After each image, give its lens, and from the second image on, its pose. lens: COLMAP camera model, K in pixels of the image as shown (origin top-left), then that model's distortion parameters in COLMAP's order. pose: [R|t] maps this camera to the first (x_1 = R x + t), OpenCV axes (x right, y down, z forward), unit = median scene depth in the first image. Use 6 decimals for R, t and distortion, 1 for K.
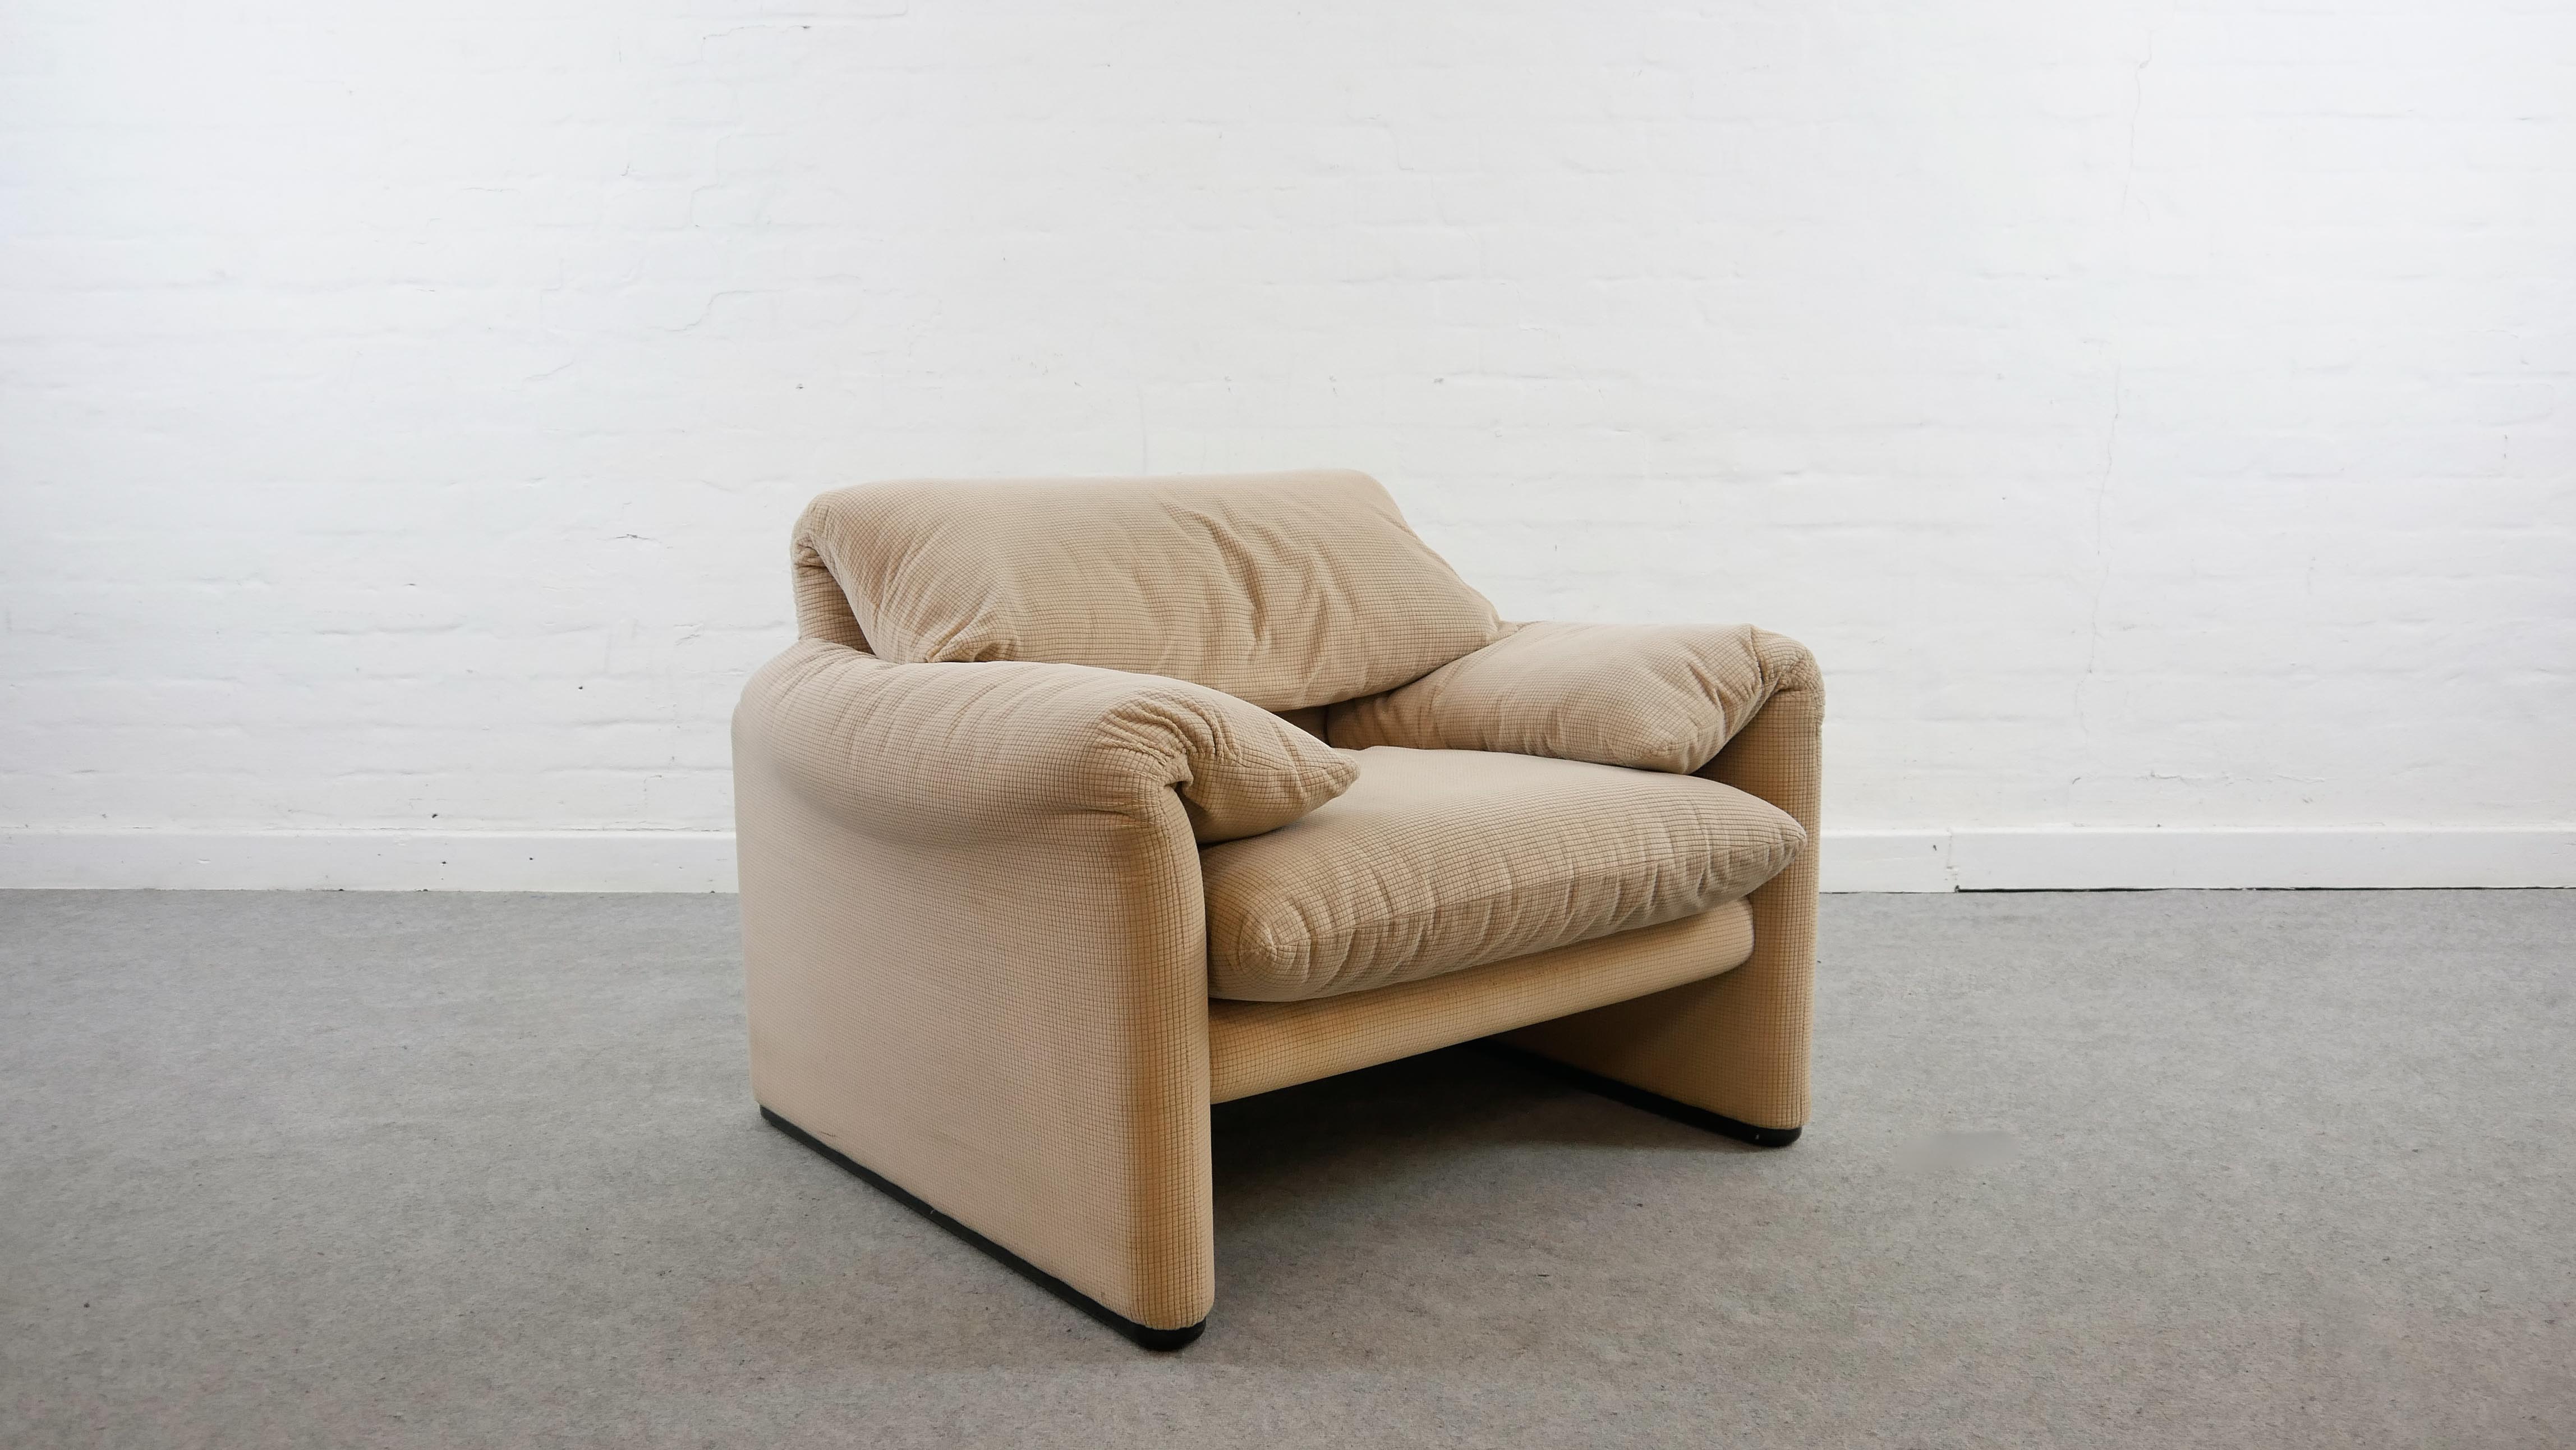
lens RADIAL K [[2237.2, 0, 1288.0], [0, 2237.2, 725.0], [0, 0, 1]] dist [-0.010795, -0.015389]
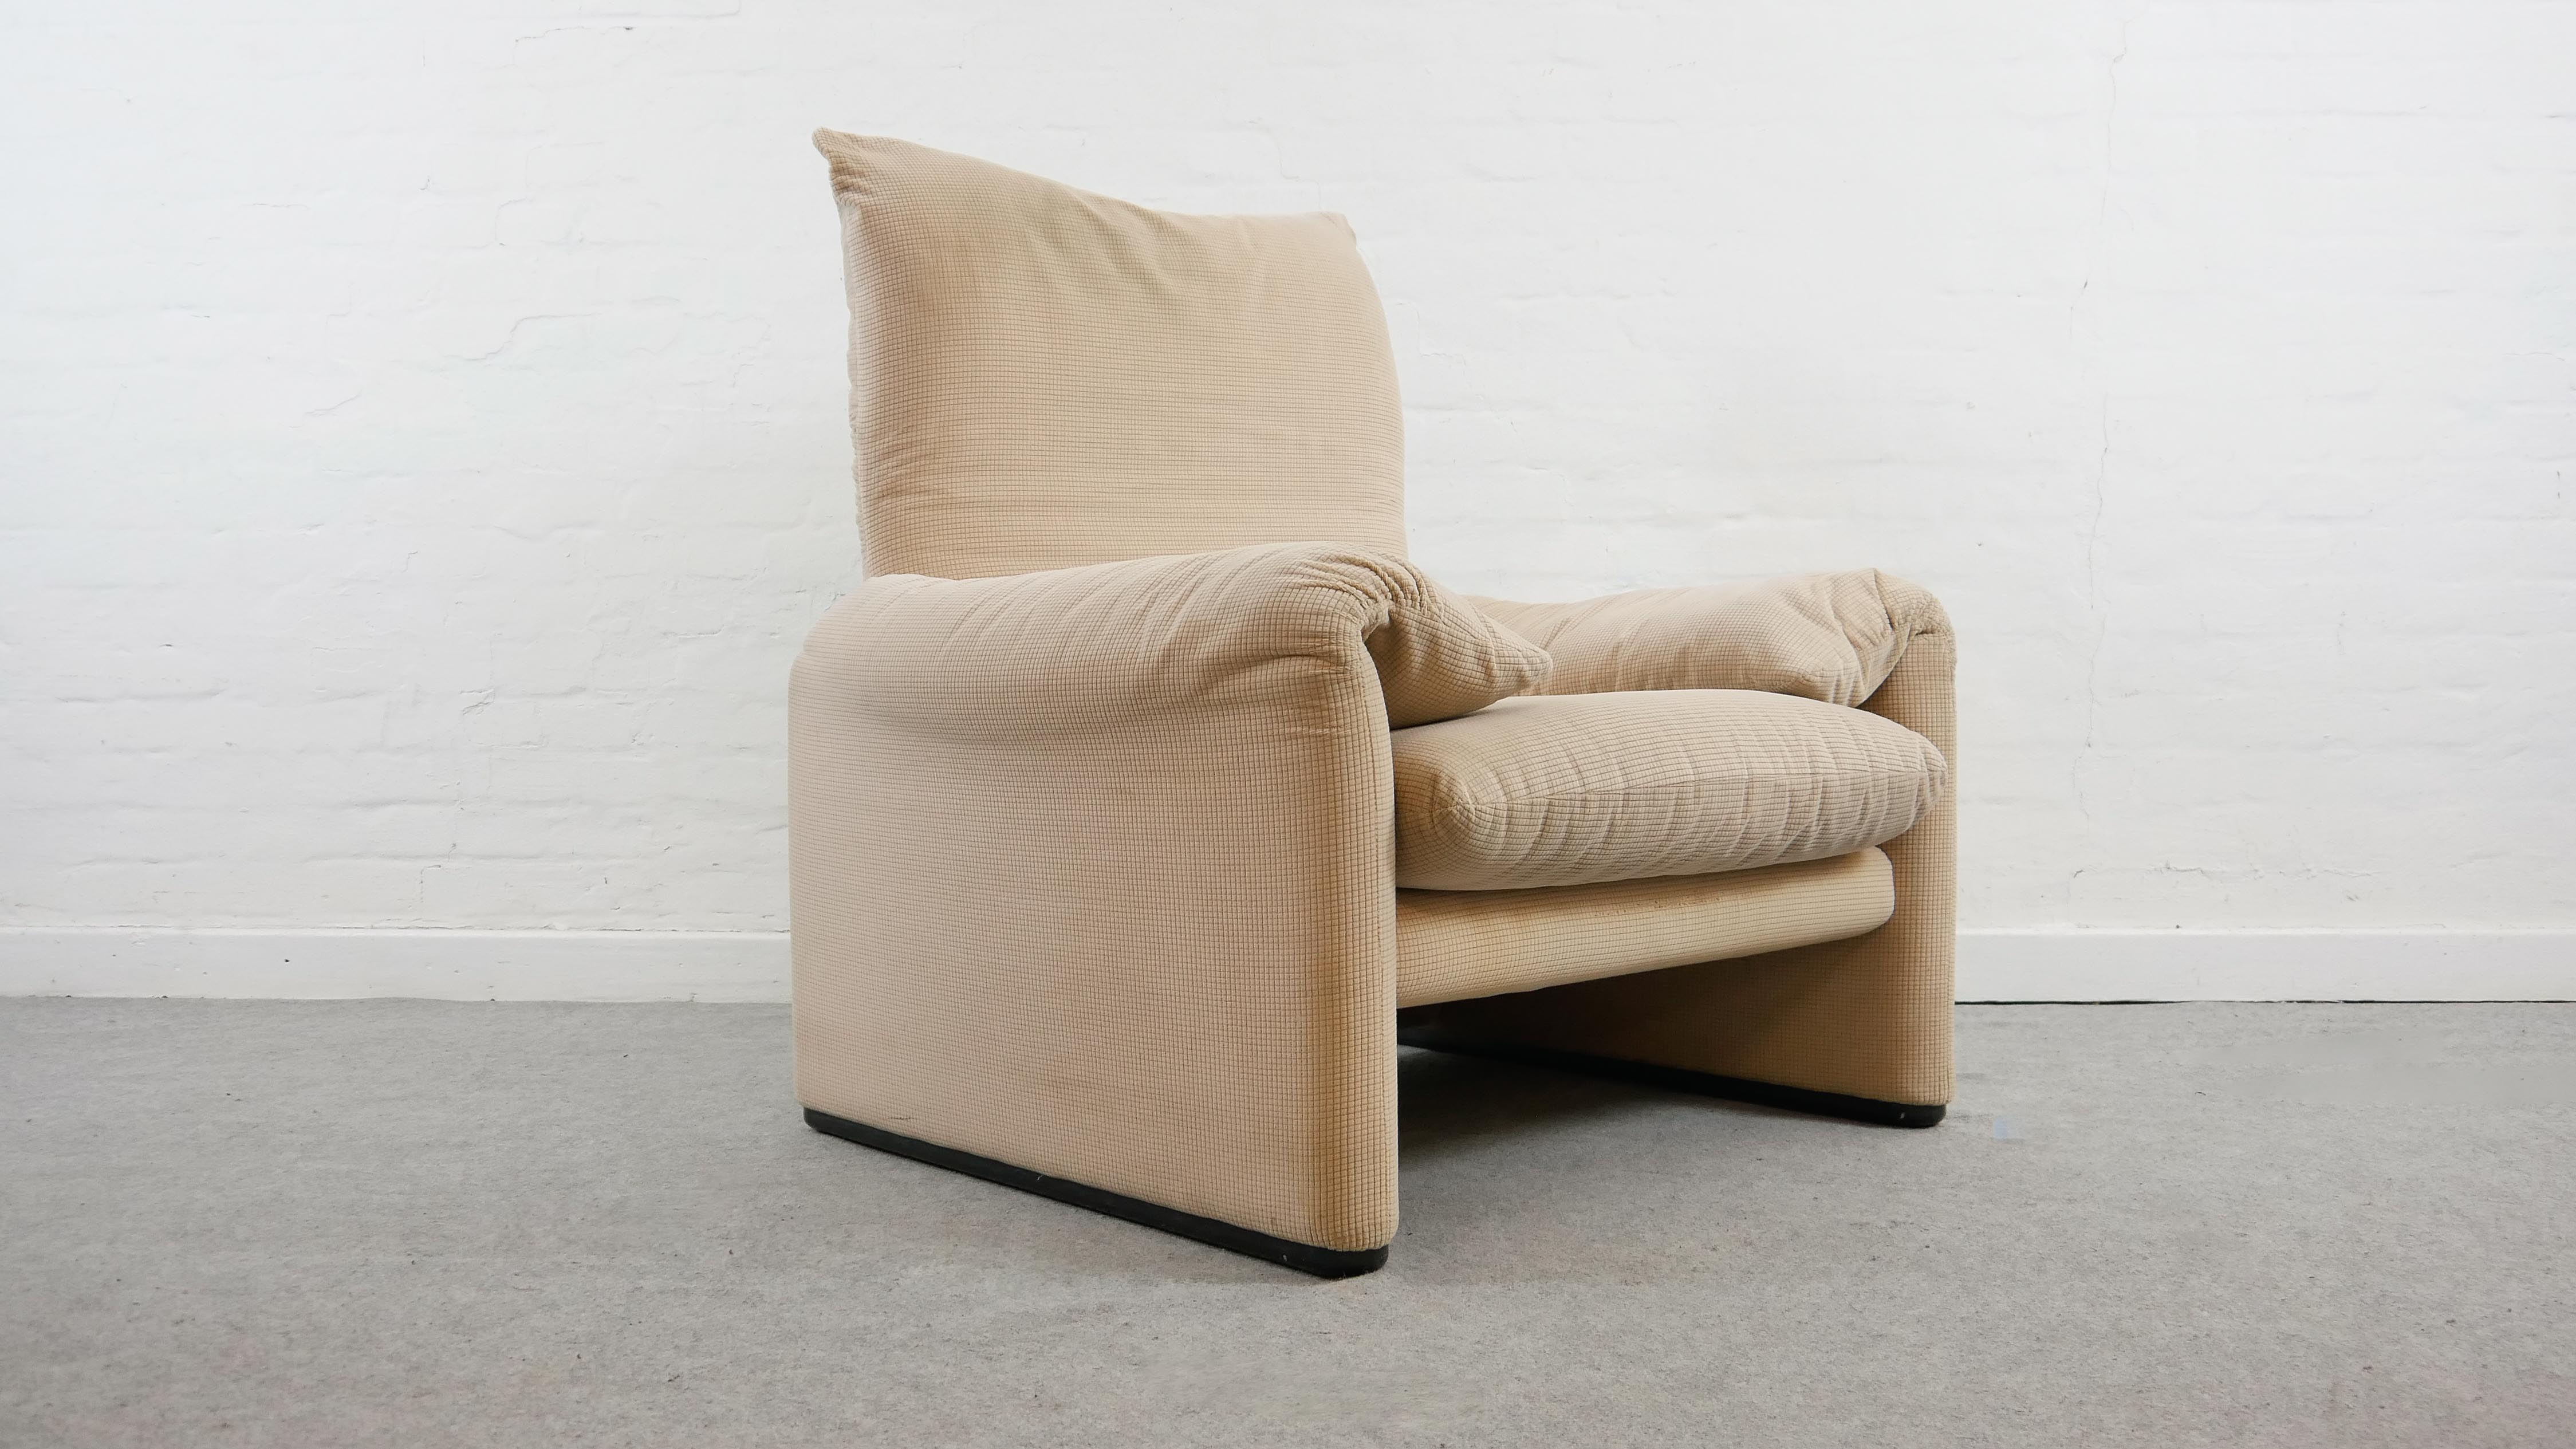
lens RADIAL K [[2290.5, 0, 1288.0], [0, 2290.5, 724.5], [0, 0, 1]] dist [-0.013777, -0.000807]
pose [[0.999812, 0.001462, -0.019347, 0.088829], [-0.003936, 0.991706, -0.128470, 0.108675], [0.018999, 0.128522, 0.991525, 0.156282]]
